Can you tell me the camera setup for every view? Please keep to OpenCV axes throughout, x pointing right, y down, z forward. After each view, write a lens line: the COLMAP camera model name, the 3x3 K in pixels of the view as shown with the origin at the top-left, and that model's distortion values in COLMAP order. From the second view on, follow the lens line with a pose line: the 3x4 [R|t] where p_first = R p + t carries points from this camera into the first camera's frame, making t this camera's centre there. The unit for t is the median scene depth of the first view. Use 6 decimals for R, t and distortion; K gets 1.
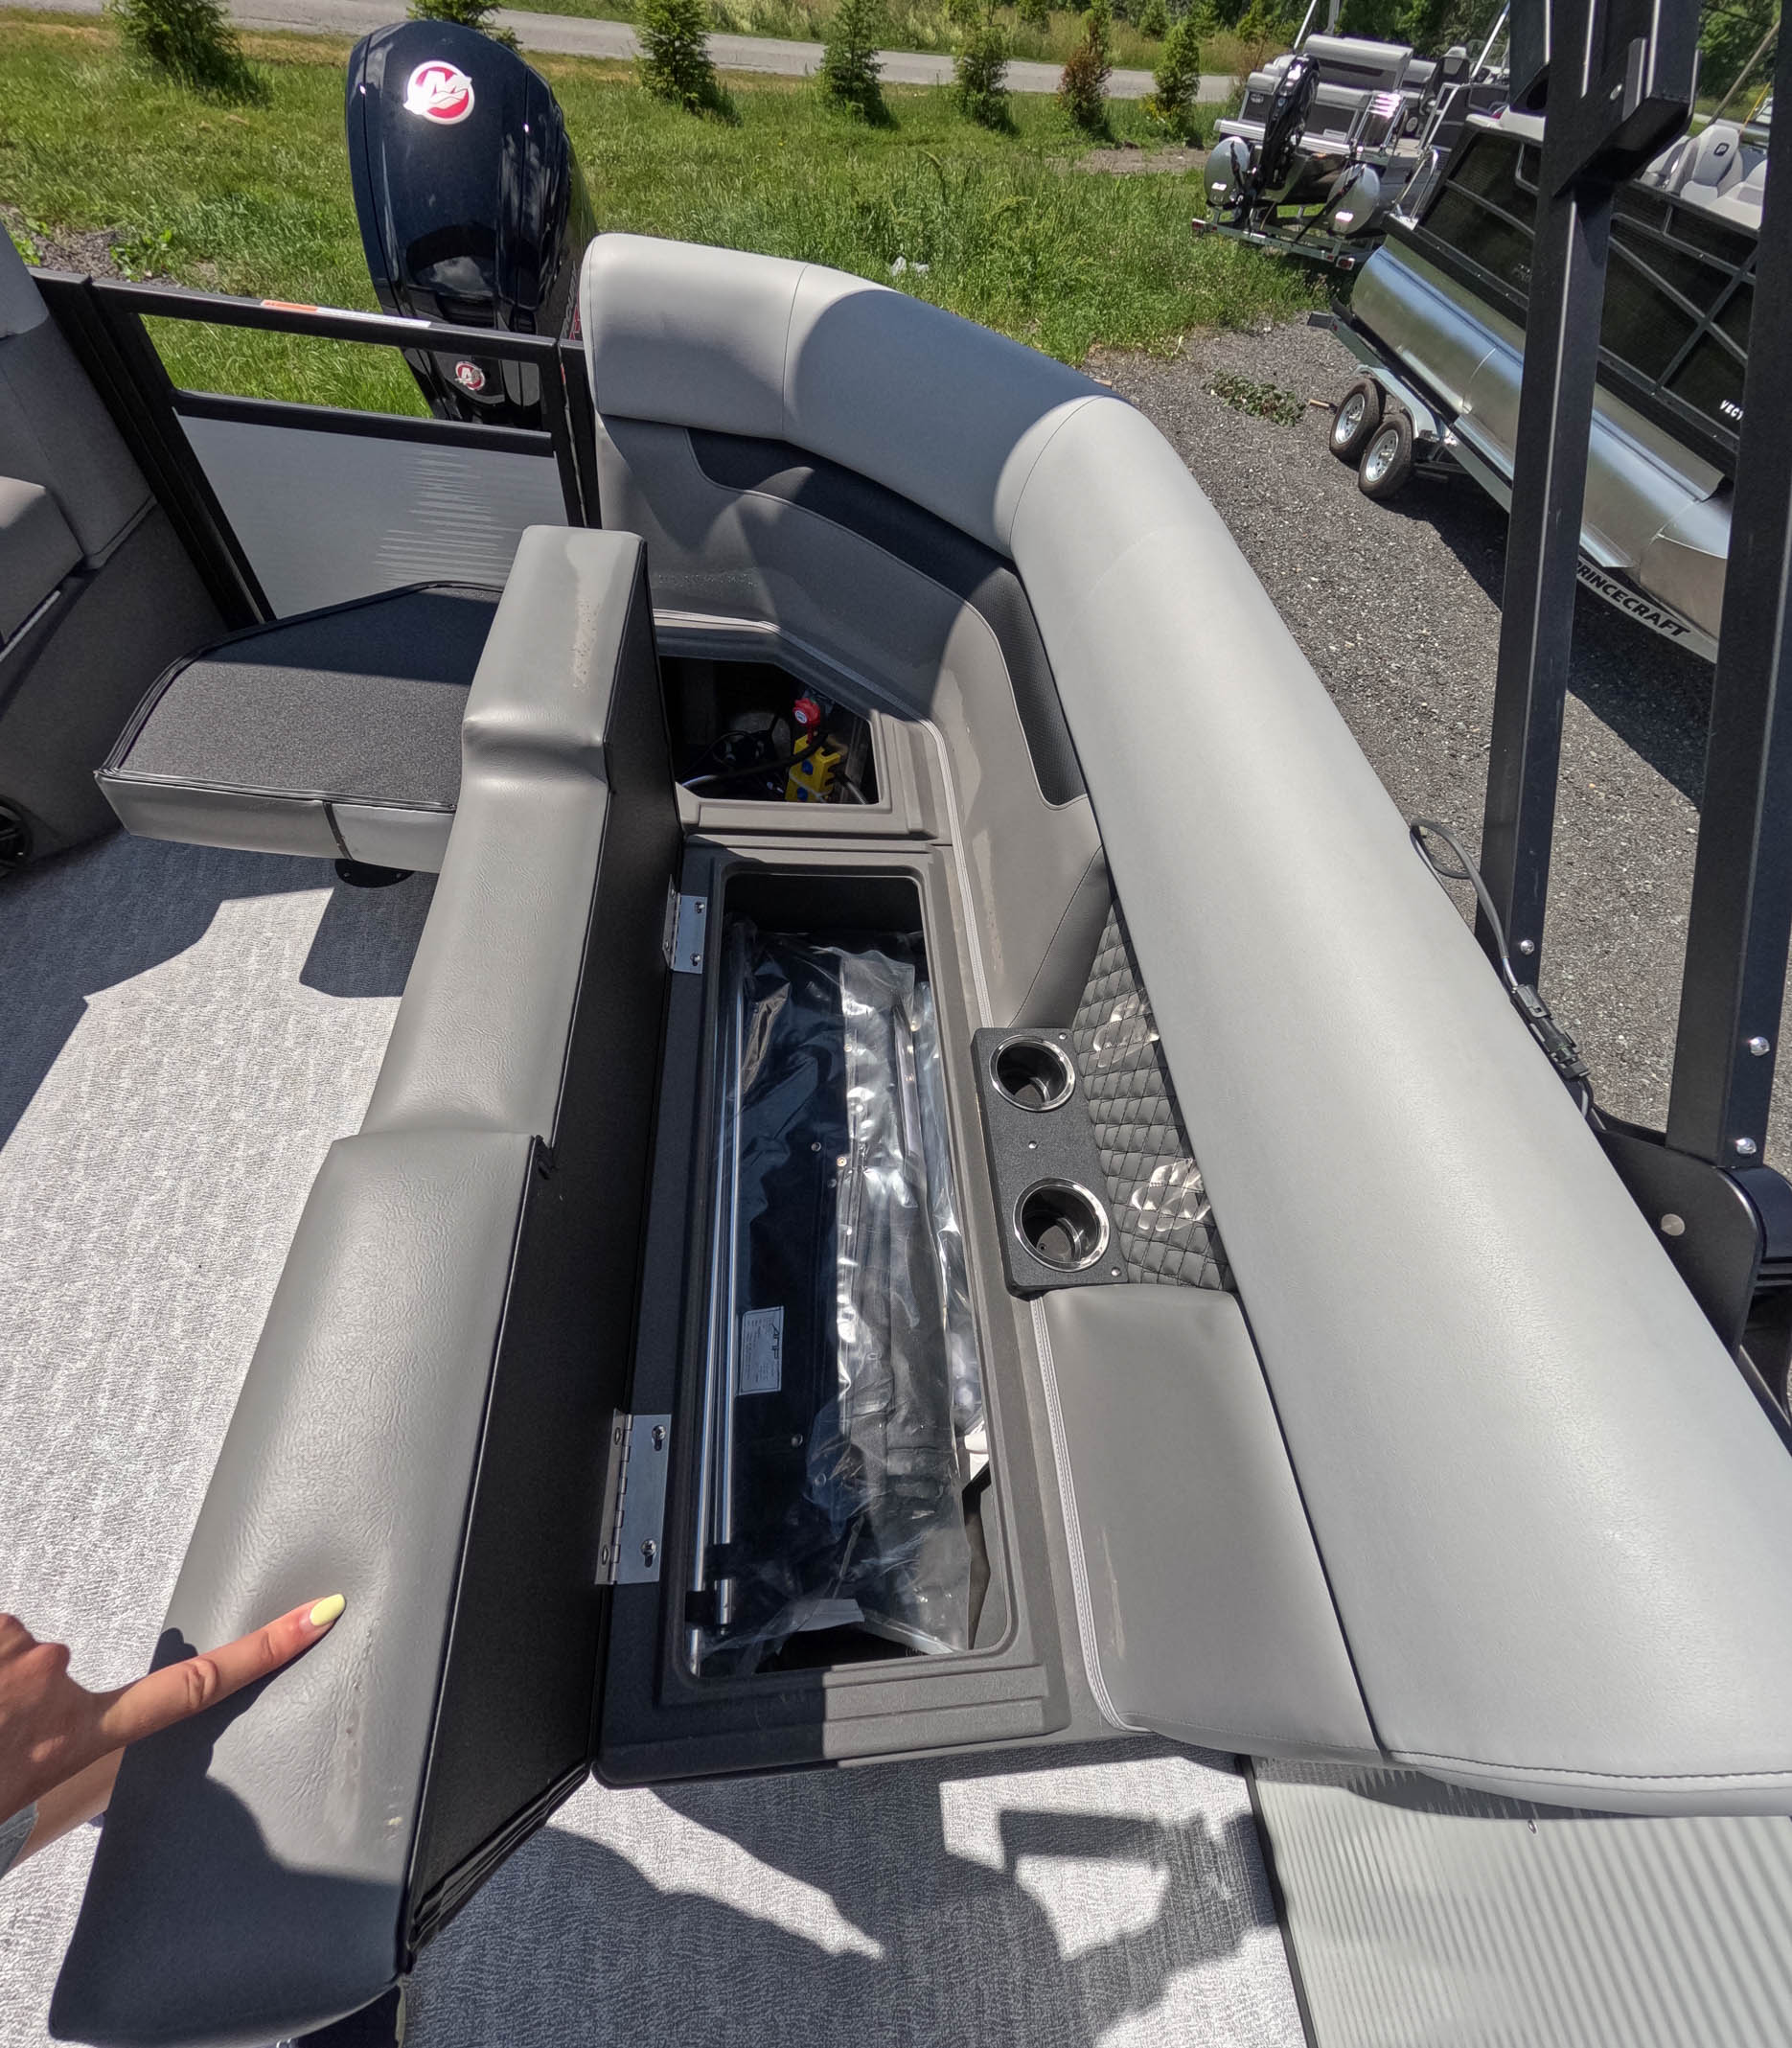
lens RADIAL K [[835.4, 0, 899.2], [0, 835.4, 1022.7], [0, 0, 1]] dist [0.001975, 0.000227]
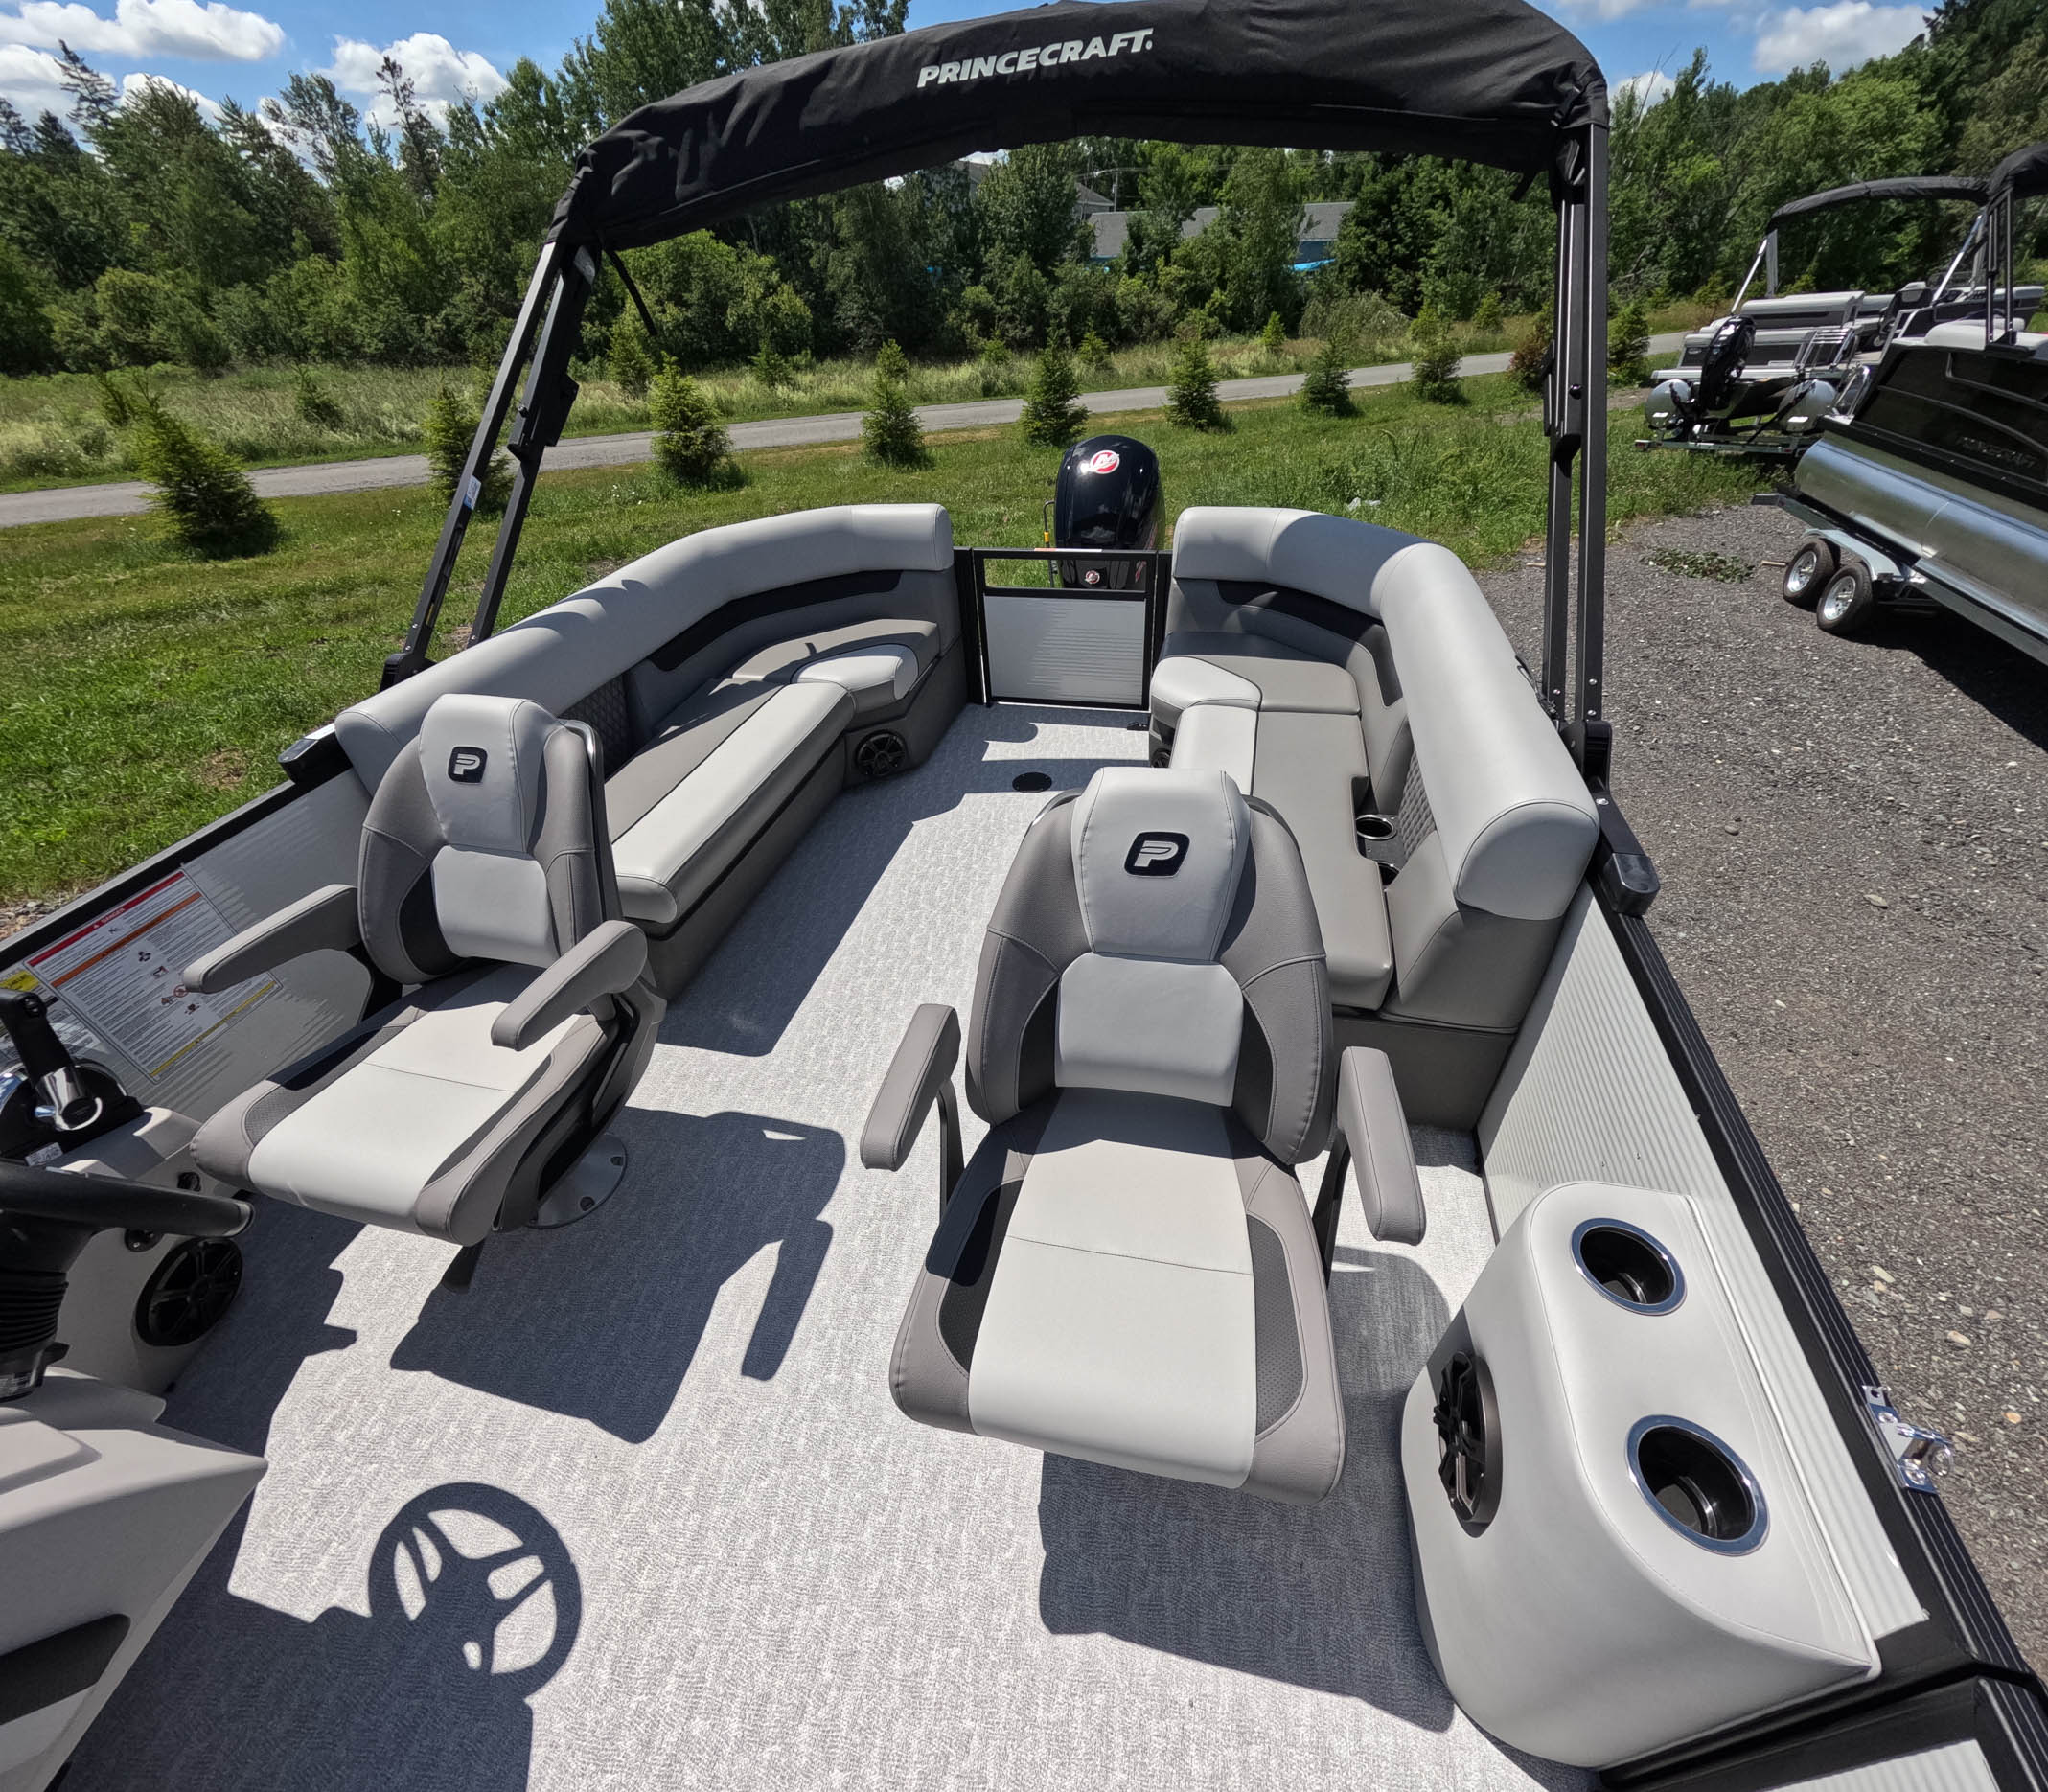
lens RADIAL K [[835.4, 0, 1027.0], [0, 835.4, 896.0], [0, 0, 1]] dist [0.001975, 0.000227]
pose [[0.934664, 0.049880, -0.352016, 0.010056], [-0.156435, 0.946813, -0.281201, 0.092220], [0.319267, 0.317896, 0.892755, -0.100648]]
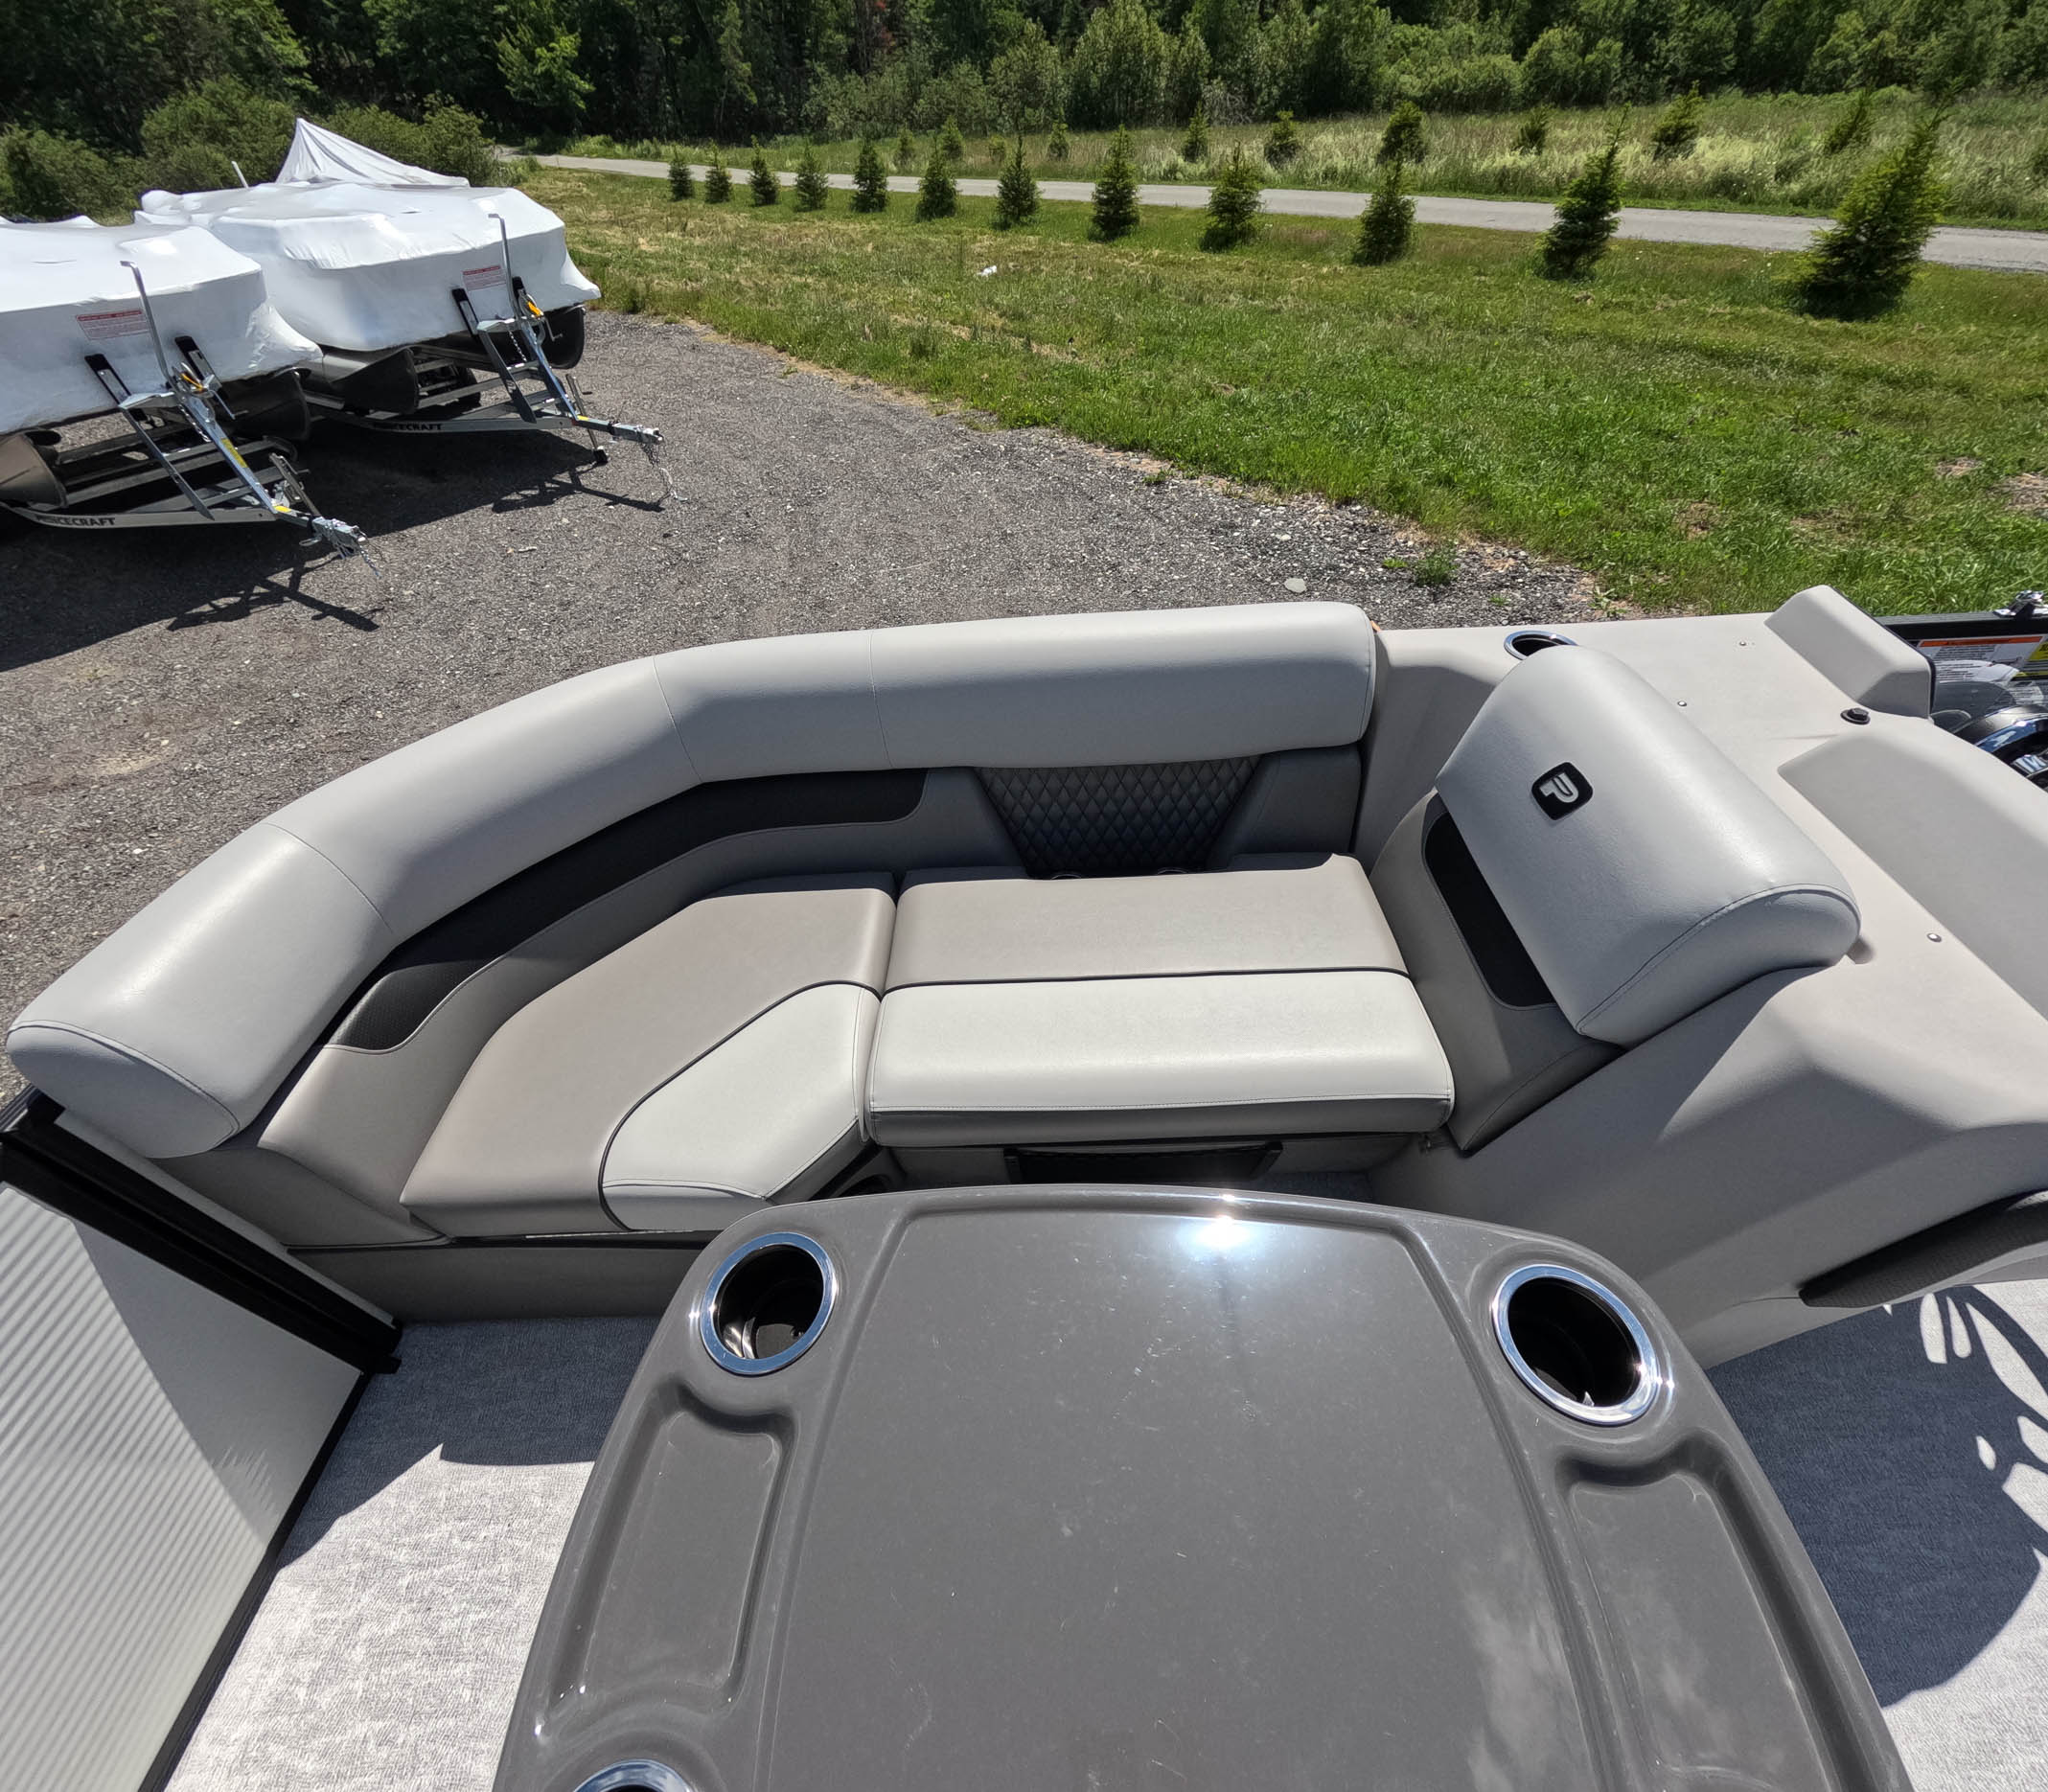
lens RADIAL K [[835.4, 0, 1018.2], [0, 835.4, 898.2], [0, 0, 1]] dist [0.001975, 0.000227]
pose [[-0.096650, 0.600519, -0.793748, -0.040049], [-0.791456, 0.437204, 0.427142, 0.194604], [0.603537, 0.669500, 0.433029, -0.167422]]
